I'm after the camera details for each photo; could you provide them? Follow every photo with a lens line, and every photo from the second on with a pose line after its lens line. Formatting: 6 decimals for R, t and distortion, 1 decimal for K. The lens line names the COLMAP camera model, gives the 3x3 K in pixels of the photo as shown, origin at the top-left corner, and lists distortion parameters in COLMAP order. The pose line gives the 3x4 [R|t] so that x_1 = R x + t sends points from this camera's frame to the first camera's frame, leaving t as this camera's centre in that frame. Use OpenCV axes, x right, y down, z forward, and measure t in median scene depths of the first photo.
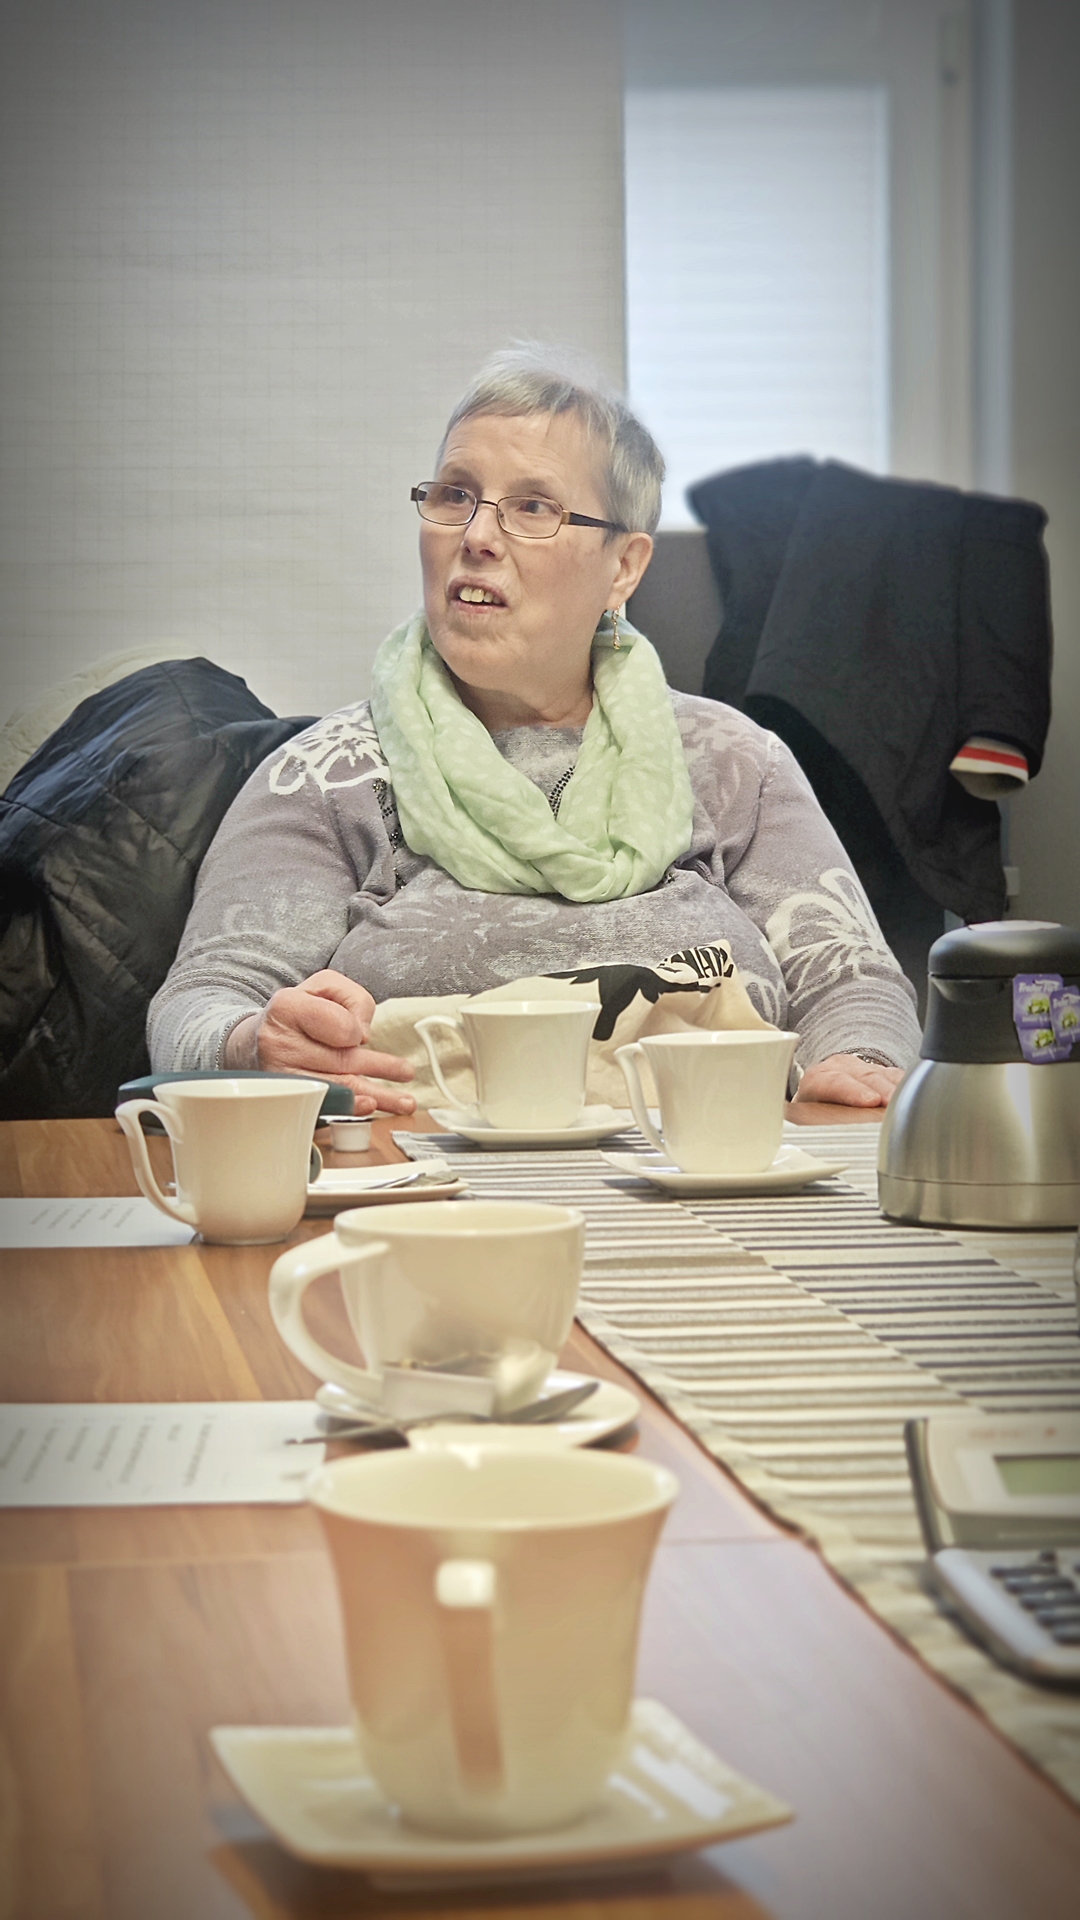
lens RADIAL K [[4099.5, 0, 540.0], [0, 4099.5, 960.0], [0, 0, 1]] dist [0.312397, -0.047353]
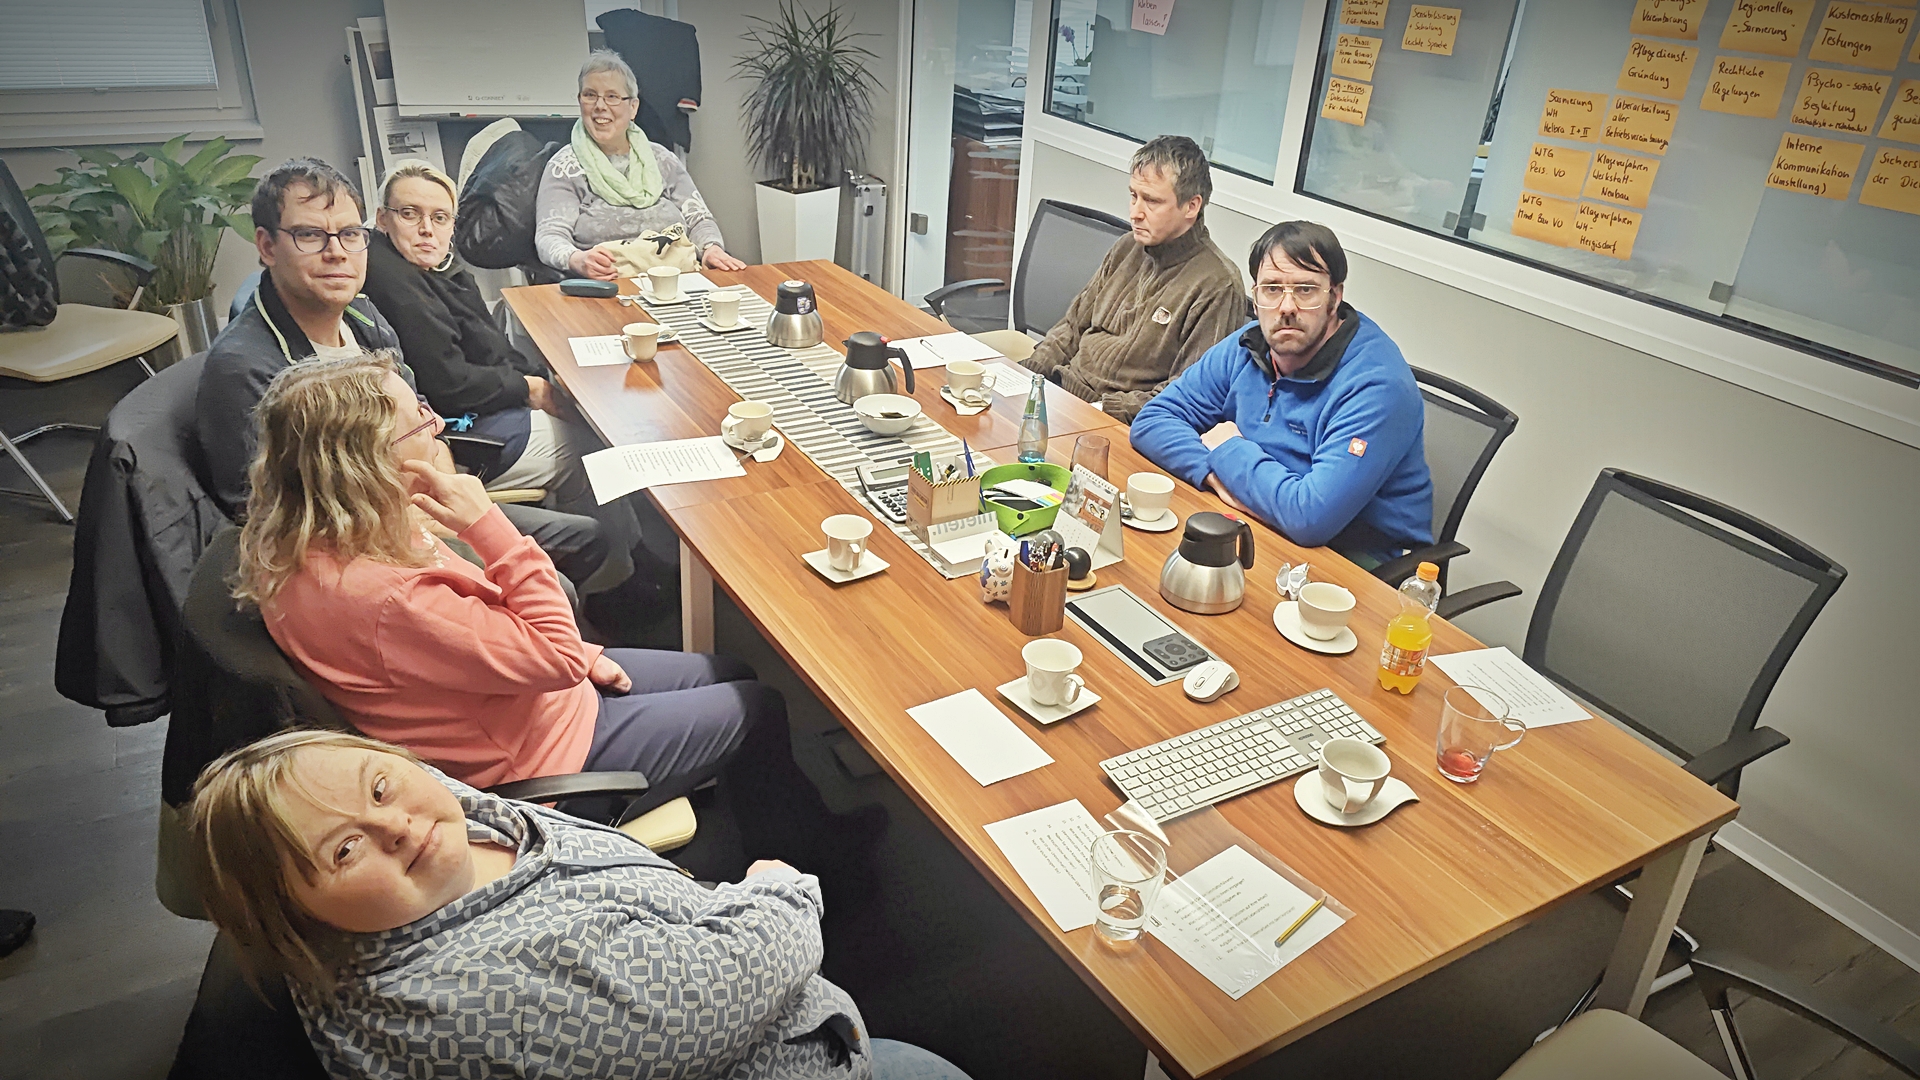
lens RADIAL K [[1317.9, 0, 960.0], [0, 1317.9, 540.0], [0, 0, 1]] dist [0.049696, -0.033799]
pose [[0.918441, -0.127511, 0.374442, -0.231821], [-0.044691, 0.907107, 0.418521, -0.278216], [-0.393025, -0.401121, 0.827425, -0.357160]]
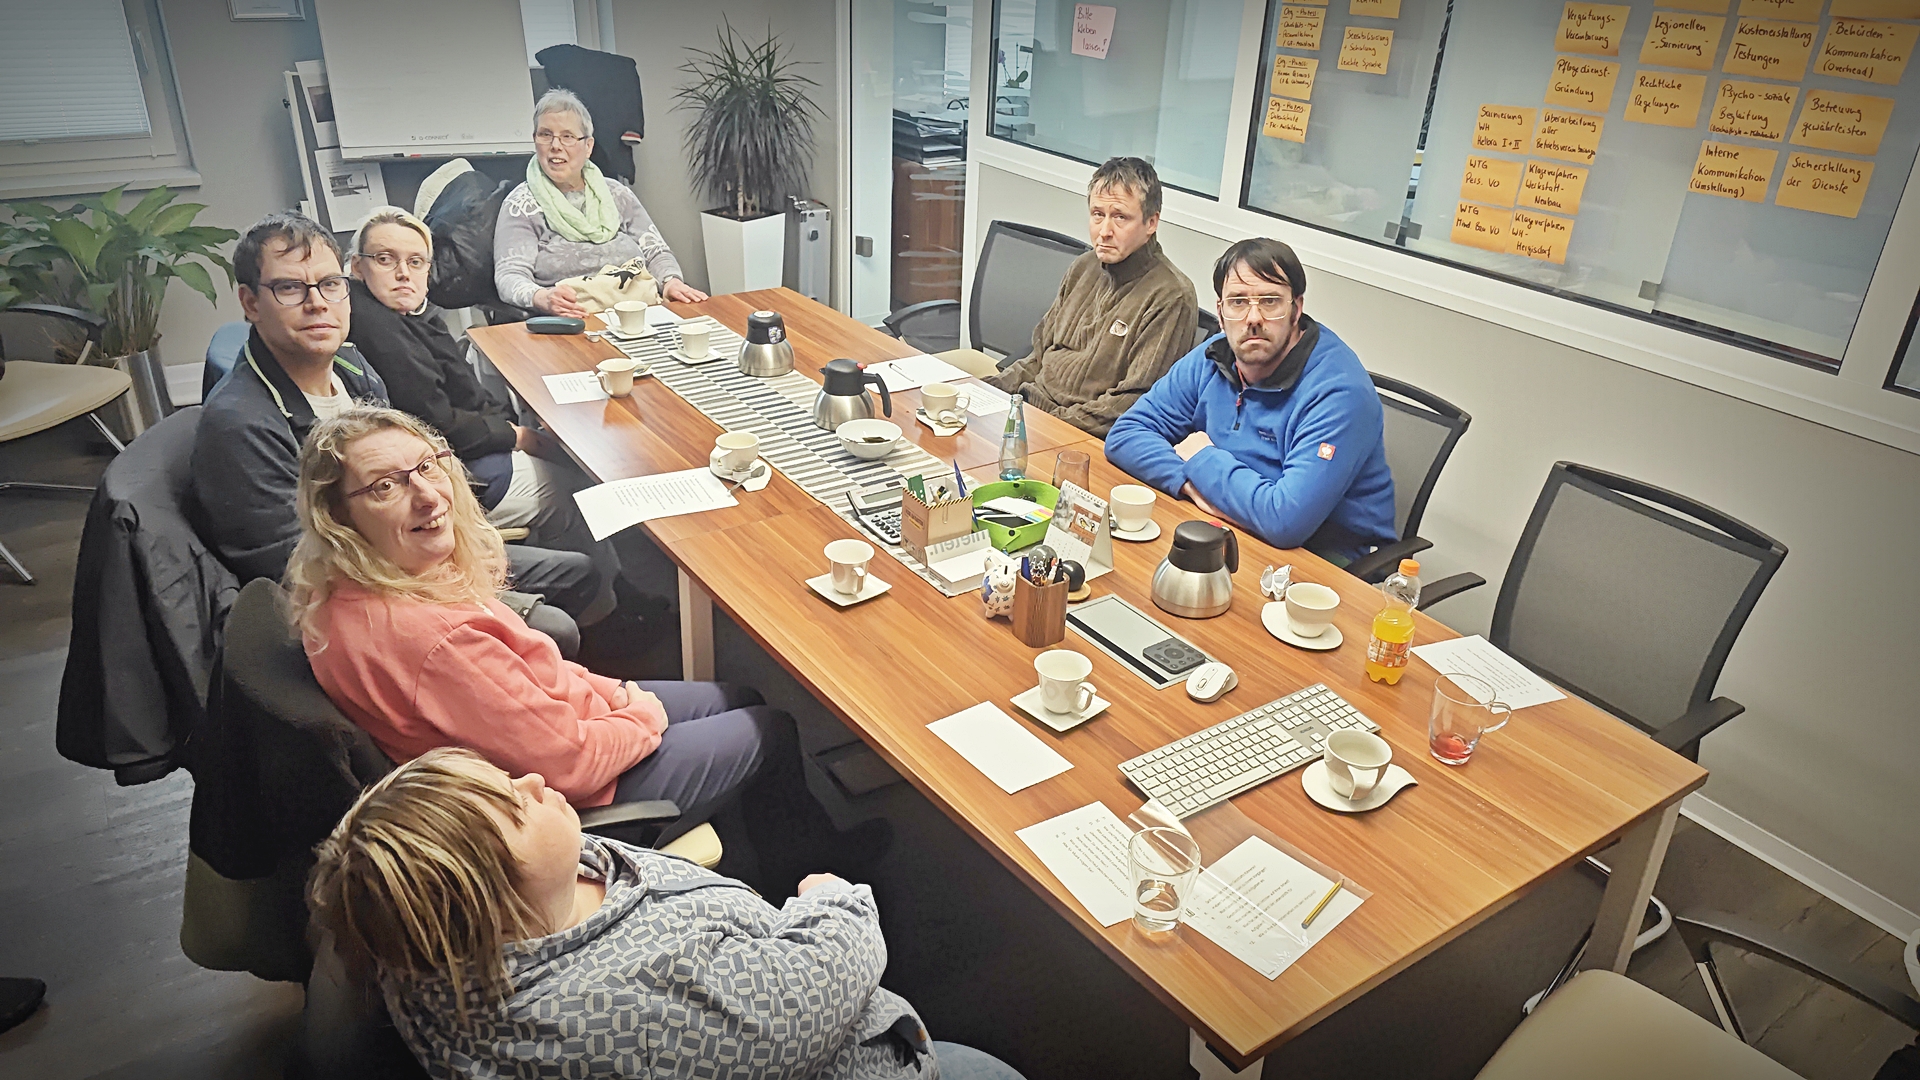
lens RADIAL K [[1317.9, 0, 960.0], [0, 1317.9, 540.0], [0, 0, 1]] dist [0.049696, -0.033799]
pose [[0.889926, -0.167376, 0.424284, -0.279671], [-0.023285, 0.912349, 0.408752, -0.292557], [-0.455510, -0.373638, 0.808026, -0.361030]]
